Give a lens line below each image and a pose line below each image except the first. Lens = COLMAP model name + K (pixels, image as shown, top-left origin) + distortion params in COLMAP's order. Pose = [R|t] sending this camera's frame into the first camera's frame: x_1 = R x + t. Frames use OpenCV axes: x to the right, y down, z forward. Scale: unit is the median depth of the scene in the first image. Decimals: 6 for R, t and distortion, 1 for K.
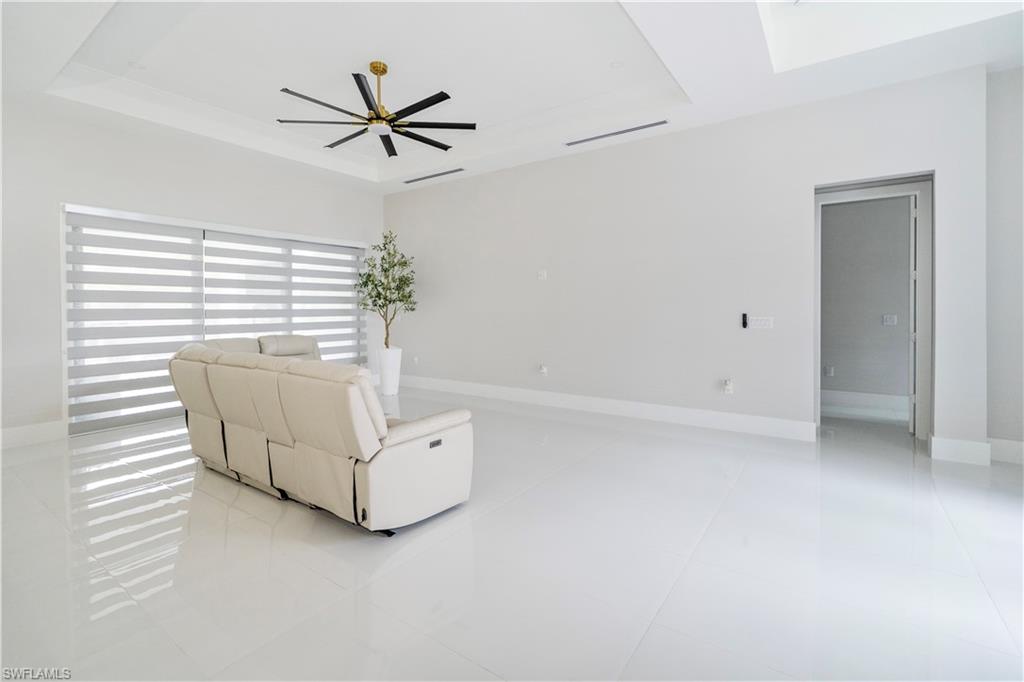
lens RADIAL K [[465.7, 0, 511.4], [0, 465.7, 309.2], [0, 0, 1]] dist [-0.001698, -0.000139]
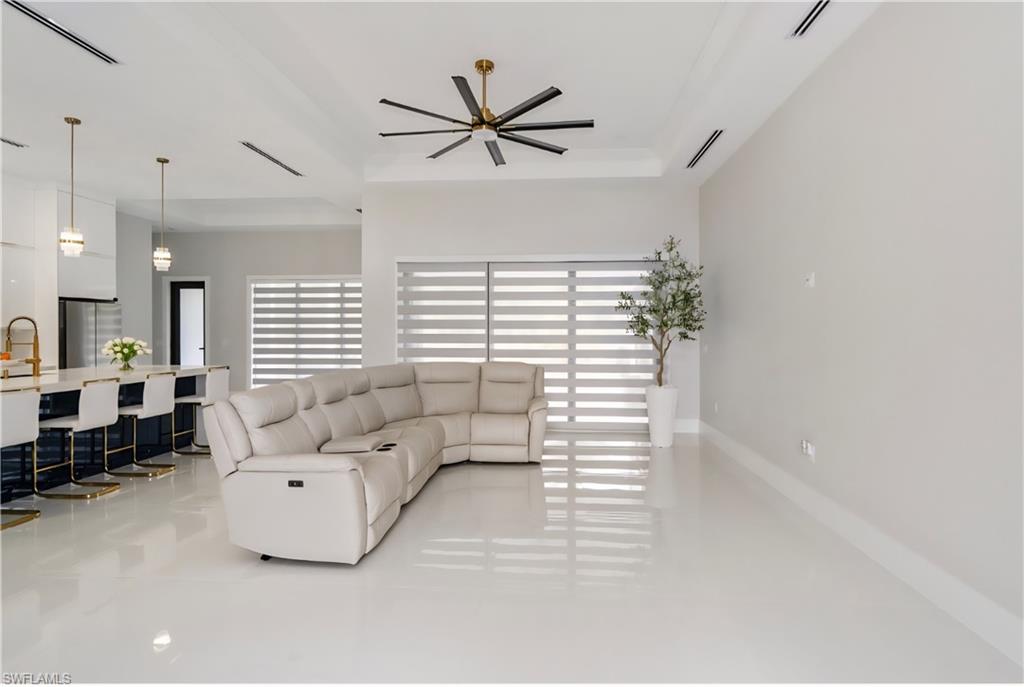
lens RADIAL K [[548.6, 0, 513.2], [0, 548.6, 327.7], [0, 0, 1]] dist [0.005127, 0.000735]
pose [[0.514884, 0.001174, -0.857259, 0.588584], [-0.006500, 0.999976, -0.002535, -0.016351], [0.857235, 0.006877, 0.514879, 0.462271]]
